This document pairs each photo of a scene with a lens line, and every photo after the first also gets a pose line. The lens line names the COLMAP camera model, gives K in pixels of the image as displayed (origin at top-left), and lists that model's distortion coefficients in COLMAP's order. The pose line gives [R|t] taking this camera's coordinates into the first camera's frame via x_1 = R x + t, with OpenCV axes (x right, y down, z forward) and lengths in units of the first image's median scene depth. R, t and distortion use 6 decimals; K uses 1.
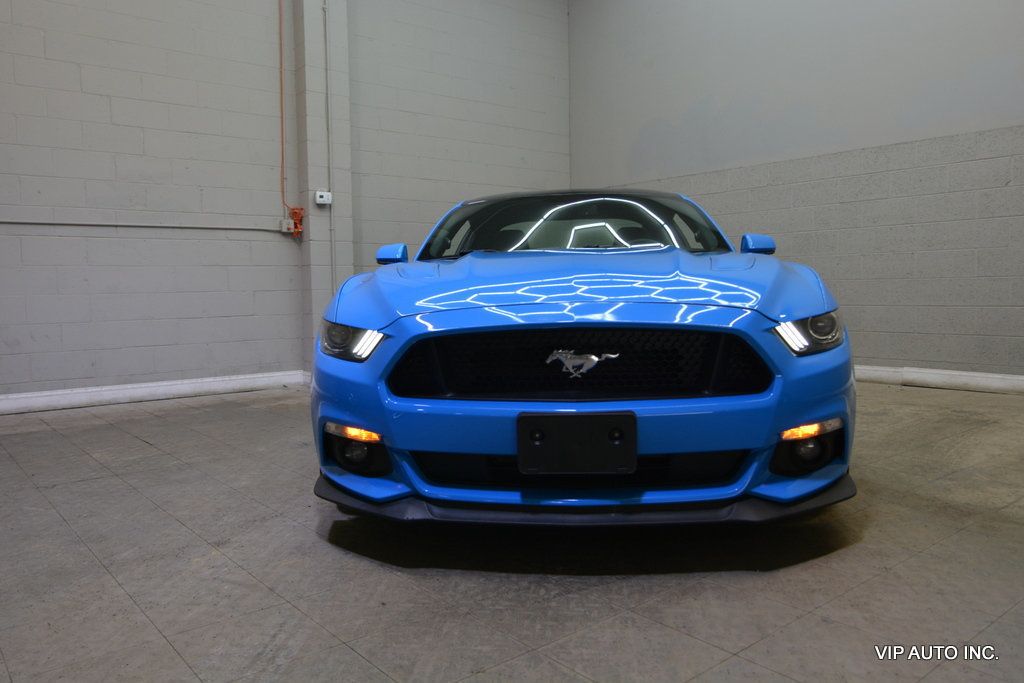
lens RADIAL K [[772.3, 0, 502.7], [0, 772.3, 329.1], [0, 0, 1]] dist [-0.019984, 0.011208]
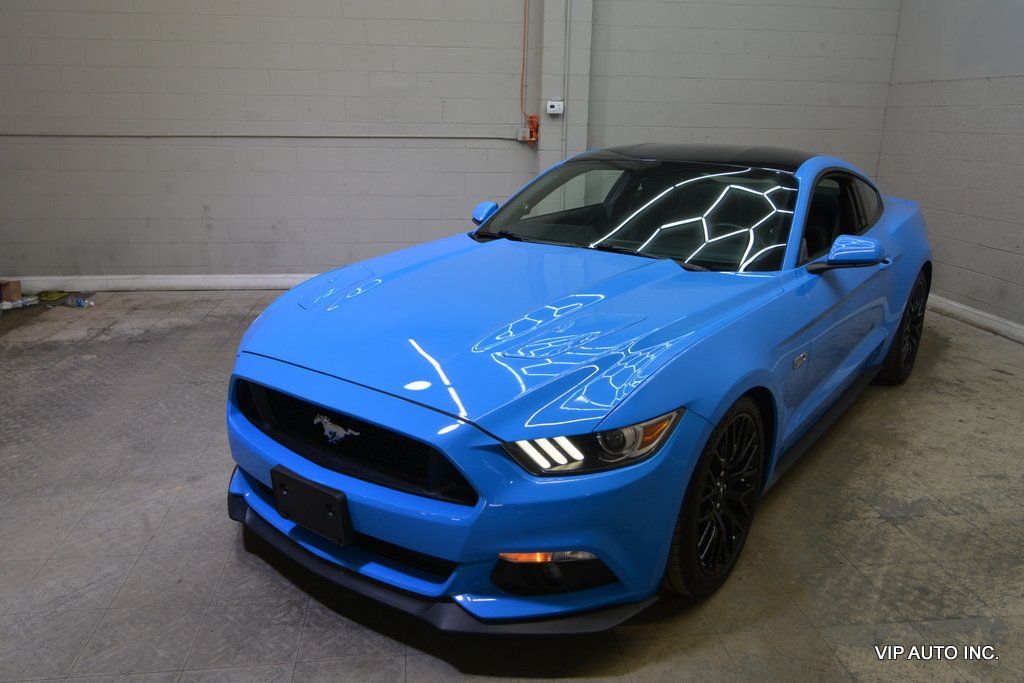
lens RADIAL K [[772.3, 0, 502.7], [0, 772.3, 329.1], [0, 0, 1]] dist [-0.019984, 0.011208]
pose [[0.841955, 0.172183, -0.511336, 0.332554], [-0.059329, 0.971511, 0.229448, -0.143003], [0.536276, -0.162848, 0.828184, 0.109806]]
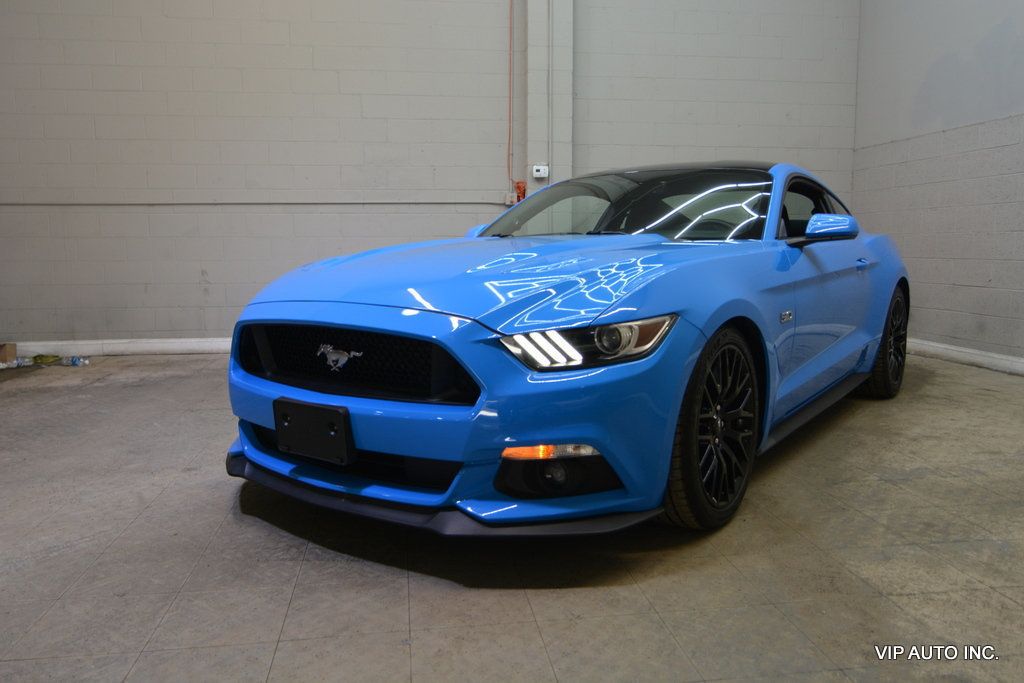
lens RADIAL K [[772.3, 0, 502.7], [0, 772.3, 329.1], [0, 0, 1]] dist [-0.019984, 0.011208]
pose [[0.851949, 0.069619, -0.518976, 0.350728], [-0.039152, 0.996817, 0.069448, -0.033057], [0.522159, -0.038847, 0.851963, 0.081722]]
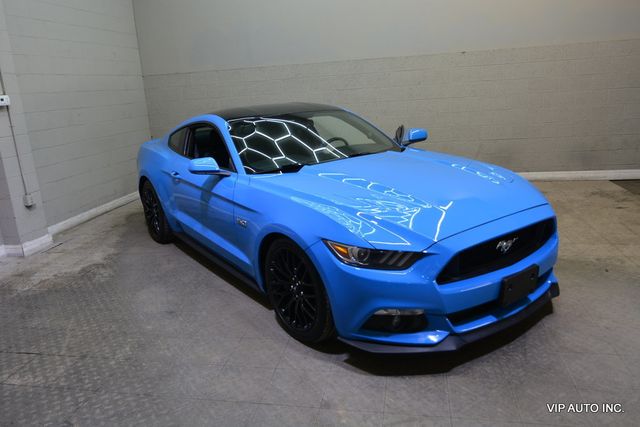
lens RADIAL K [[482.7, 0, 314.2], [0, 482.7, 205.7], [0, 0, 1]] dist [-0.019984, 0.011208]
pose [[0.768961, -0.182965, 0.612554, -0.423916], [0.082253, 0.978522, 0.189022, -0.137623], [-0.633982, -0.094966, 0.767495, 0.149407]]
